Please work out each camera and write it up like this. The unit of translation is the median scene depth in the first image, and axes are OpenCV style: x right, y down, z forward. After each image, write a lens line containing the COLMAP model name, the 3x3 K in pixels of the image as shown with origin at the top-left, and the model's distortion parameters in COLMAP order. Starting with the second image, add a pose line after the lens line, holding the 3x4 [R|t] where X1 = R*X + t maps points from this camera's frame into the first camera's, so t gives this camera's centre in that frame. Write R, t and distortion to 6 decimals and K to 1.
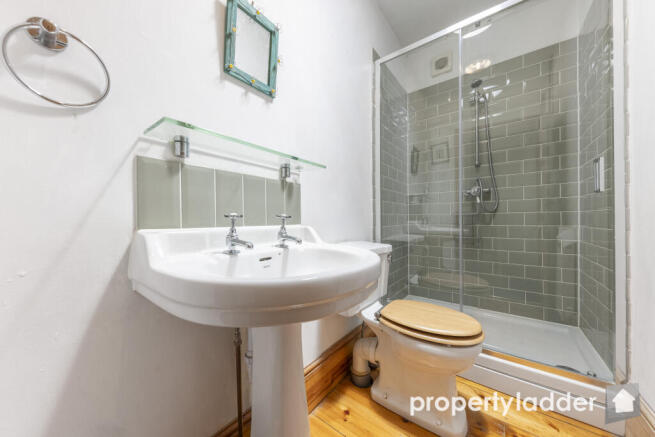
lens RADIAL K [[226.1, 0, 331.8], [0, 226.1, 217.6], [0, 0, 1]] dist [0.001591, -0.002042]
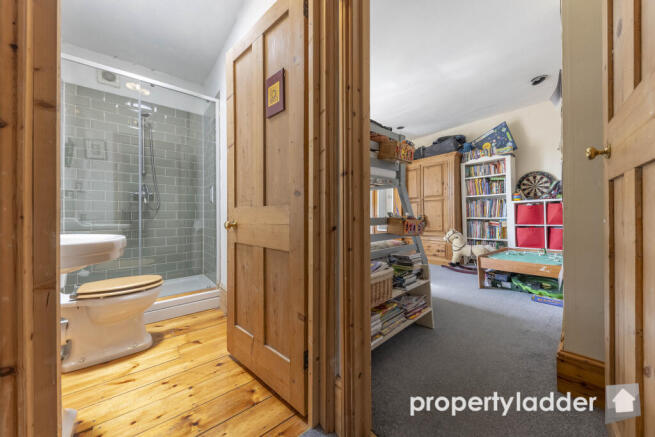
lens RADIAL K [[226.1, 0, 323.4], [0, 226.1, 217.6], [0, 0, 1]] dist [0.001591, -0.002042]
pose [[0.230674, 0.002580, 0.973028, -0.451462], [0.004801, 0.999981, -0.003789, 0.037065], [-0.973019, 0.005546, 0.230658, -0.363886]]
